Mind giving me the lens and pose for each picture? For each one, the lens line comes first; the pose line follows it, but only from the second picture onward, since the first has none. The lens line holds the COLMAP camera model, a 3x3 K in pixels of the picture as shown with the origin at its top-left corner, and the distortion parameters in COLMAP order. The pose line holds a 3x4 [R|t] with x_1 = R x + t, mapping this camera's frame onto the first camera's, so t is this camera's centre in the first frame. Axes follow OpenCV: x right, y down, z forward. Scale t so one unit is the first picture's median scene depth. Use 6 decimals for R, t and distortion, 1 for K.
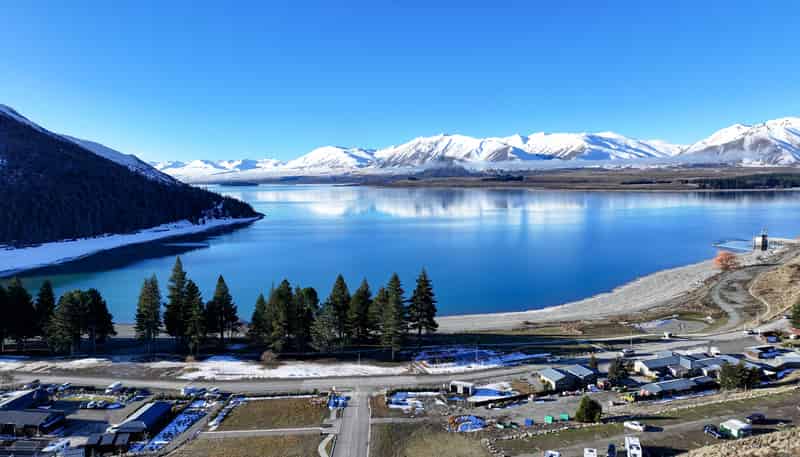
lens RADIAL K [[572.2, 0, 401.9], [0, 572.2, 226.5], [0, 0, 1]] dist [0.005205, 0.007898]
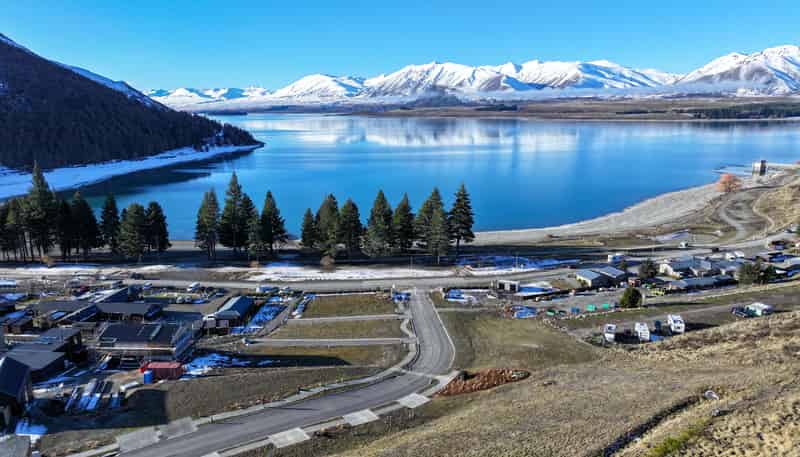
lens RADIAL K [[572.2, 0, 402.2], [0, 572.2, 227.0], [0, 0, 1]] dist [0.005205, 0.007898]
pose [[0.999843, -0.001120, 0.017664, -0.031878], [-0.001016, 0.992721, 0.120432, 0.008719], [-0.017670, -0.120431, 0.992564, -0.024191]]
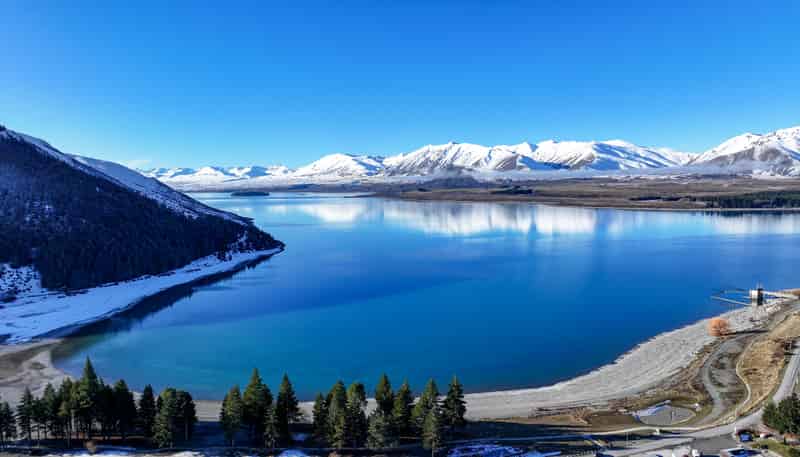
lens RADIAL K [[572.2, 0, 402.0], [0, 572.2, 225.5], [0, 0, 1]] dist [0.005205, 0.007898]
pose [[0.999895, 0.001918, -0.014386, -0.019913], [-0.002101, 0.999917, -0.012707, -0.077362], [0.014361, 0.012736, 0.999816, -0.074198]]
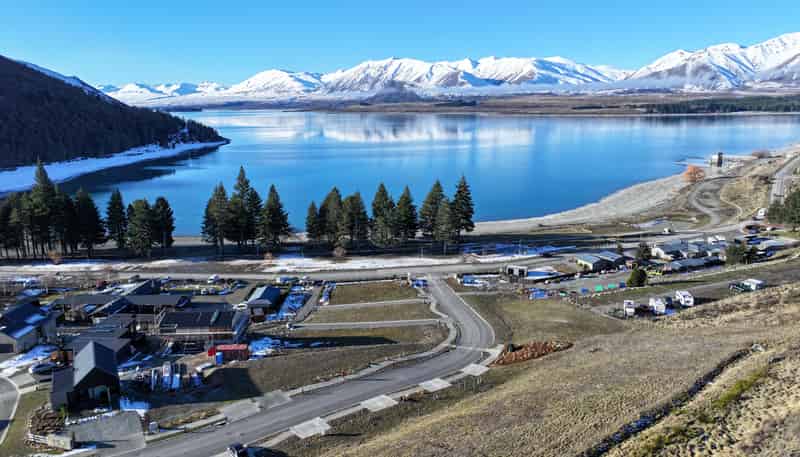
lens RADIAL K [[572.2, 0, 402.8], [0, 572.2, 226.8], [0, 0, 1]] dist [0.005205, 0.007898]
pose [[0.995902, -0.018514, 0.088529, -0.061071], [0.007114, 0.991828, 0.127385, 0.010051], [-0.090164, -0.126233, 0.987895, -0.036458]]
